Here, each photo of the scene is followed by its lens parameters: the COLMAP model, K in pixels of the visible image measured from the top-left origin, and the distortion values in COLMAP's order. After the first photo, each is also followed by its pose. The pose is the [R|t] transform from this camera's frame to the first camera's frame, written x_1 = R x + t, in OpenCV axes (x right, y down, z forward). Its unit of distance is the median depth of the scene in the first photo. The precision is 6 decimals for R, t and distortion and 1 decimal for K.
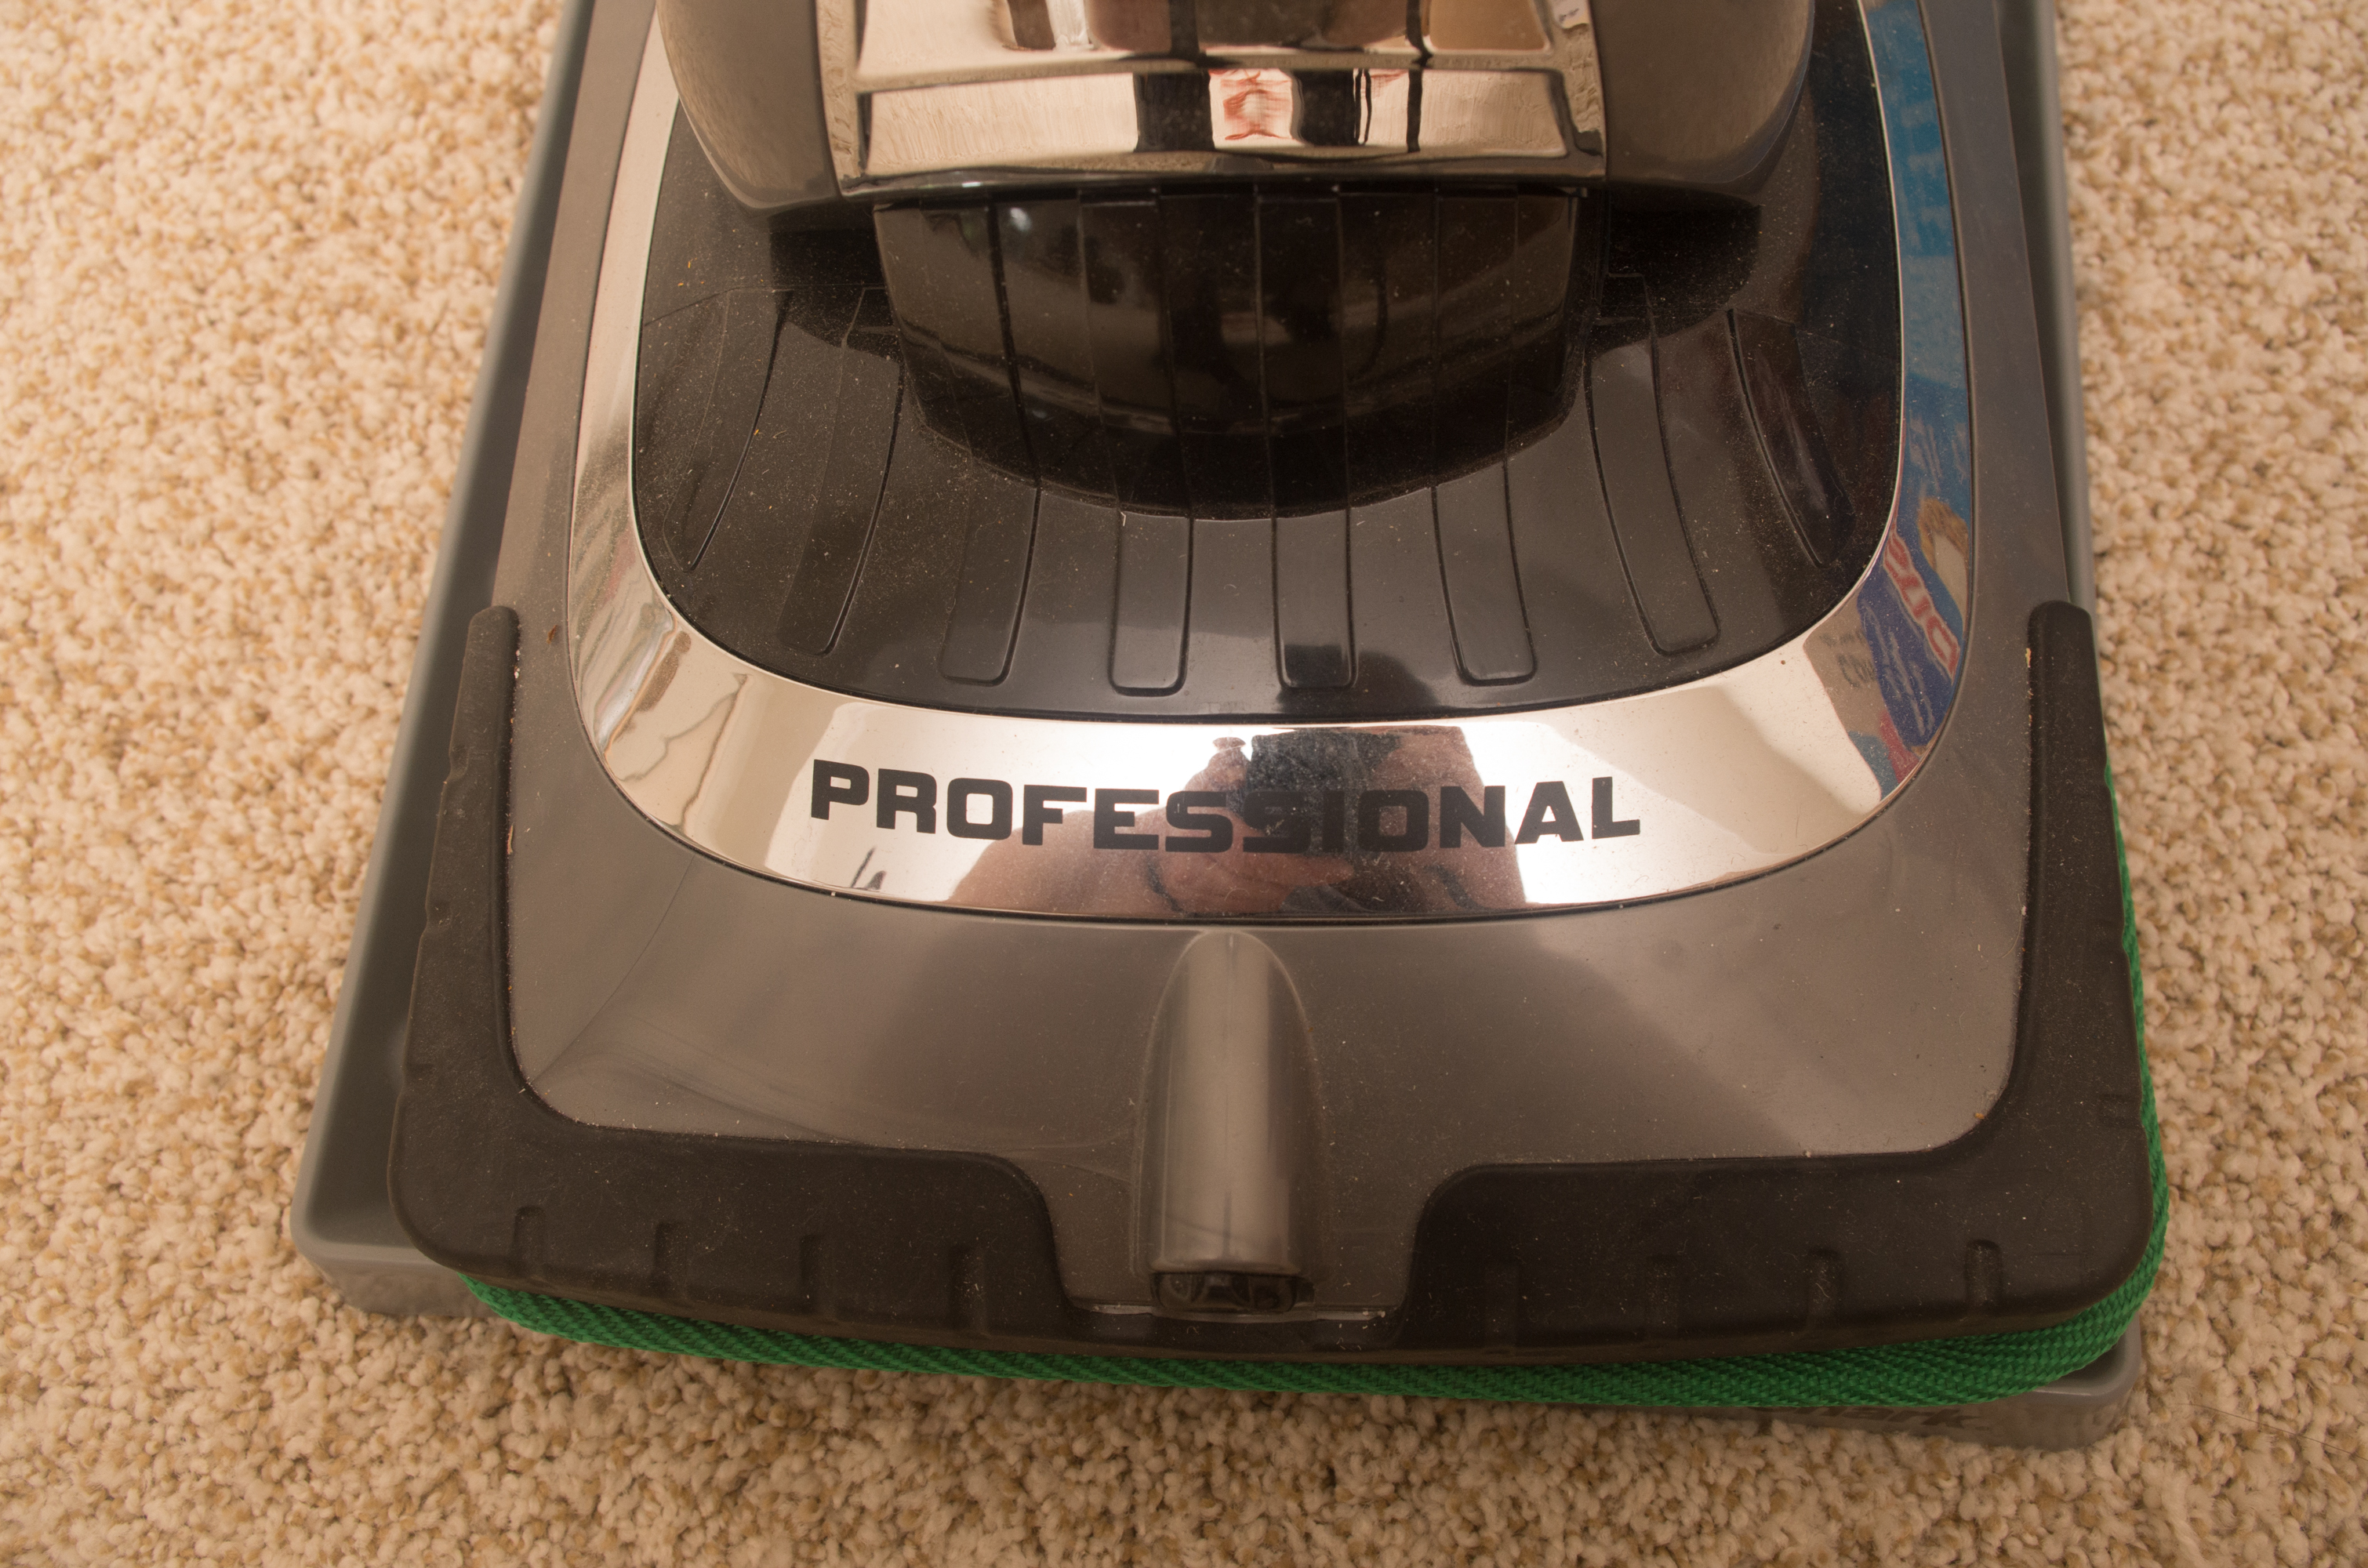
lens RADIAL K [[2243.7, 0, 1172.5], [0, 2243.7, 782.5], [0, 0, 1]] dist [-0.036578, 0.000000]
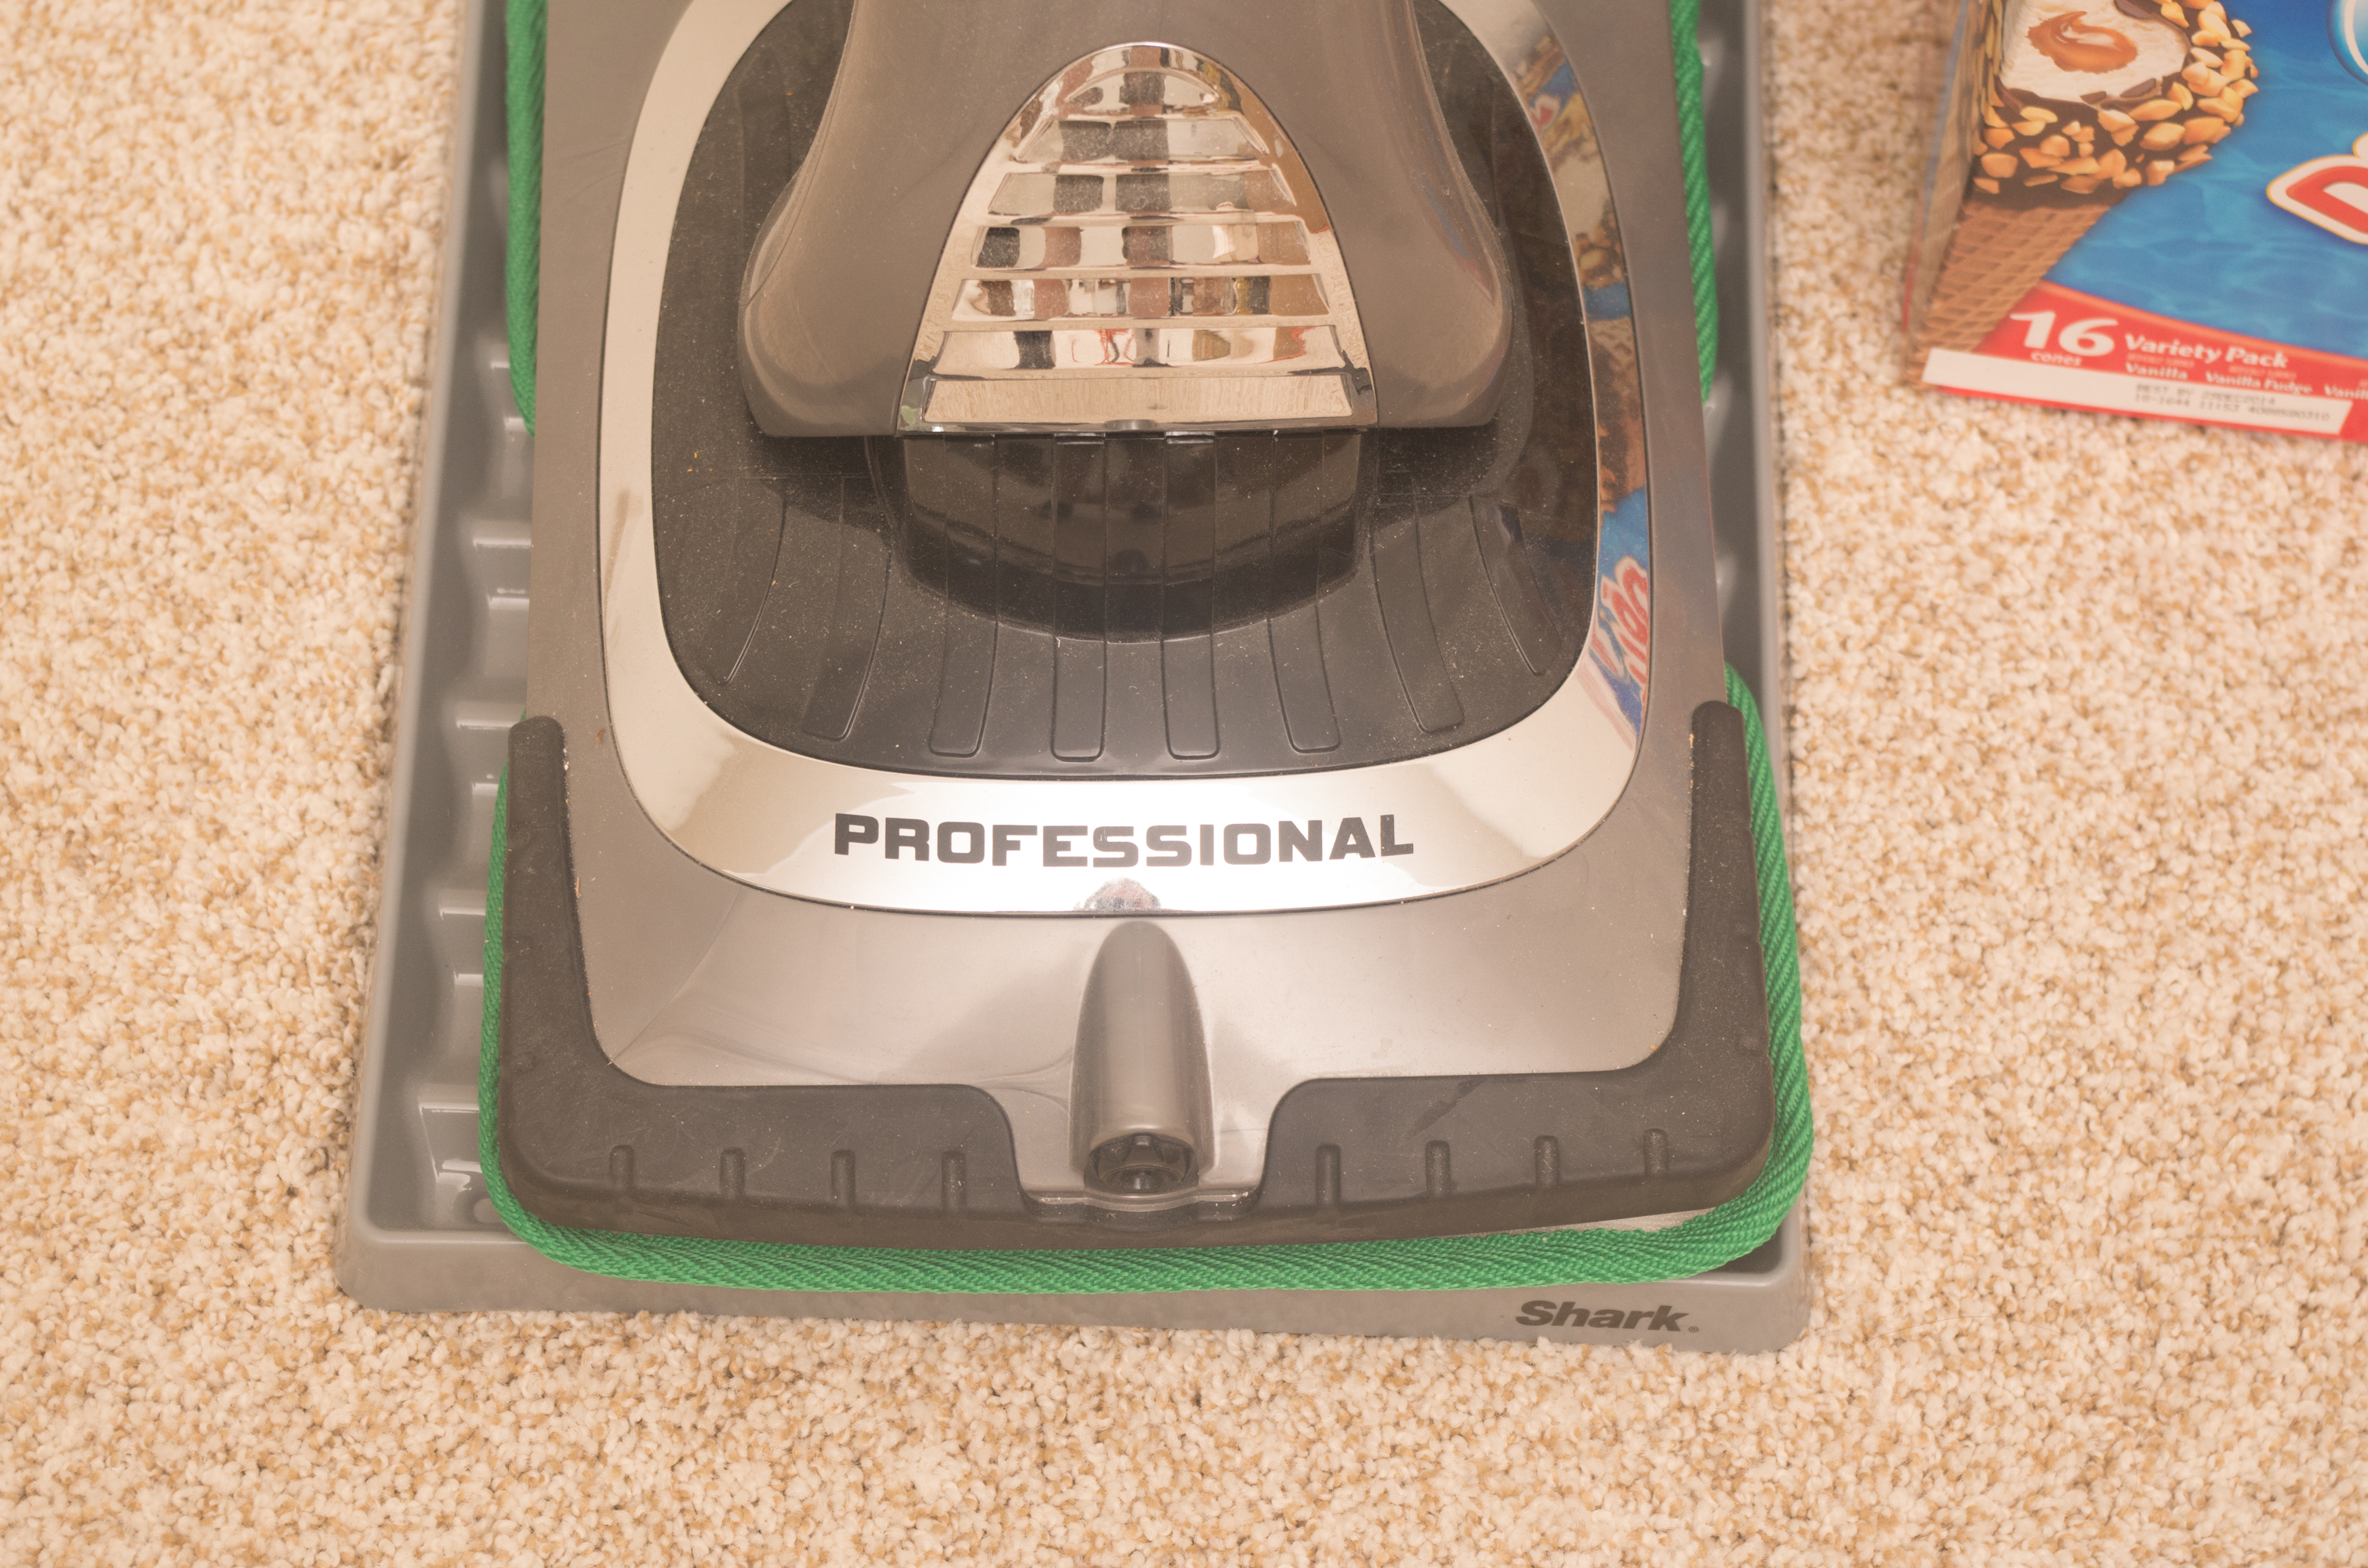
lens RADIAL K [[5587.3, 0, 1184.5], [0, 5587.3, 783.8], [0, 0, 1]] dist [0.410529, 0.000000]
pose [[0.990973, -0.005668, 0.133938, -0.349272], [0.021580, 0.992821, -0.117647, 0.329055], [-0.132310, 0.119476, 0.983982, -2.101591]]
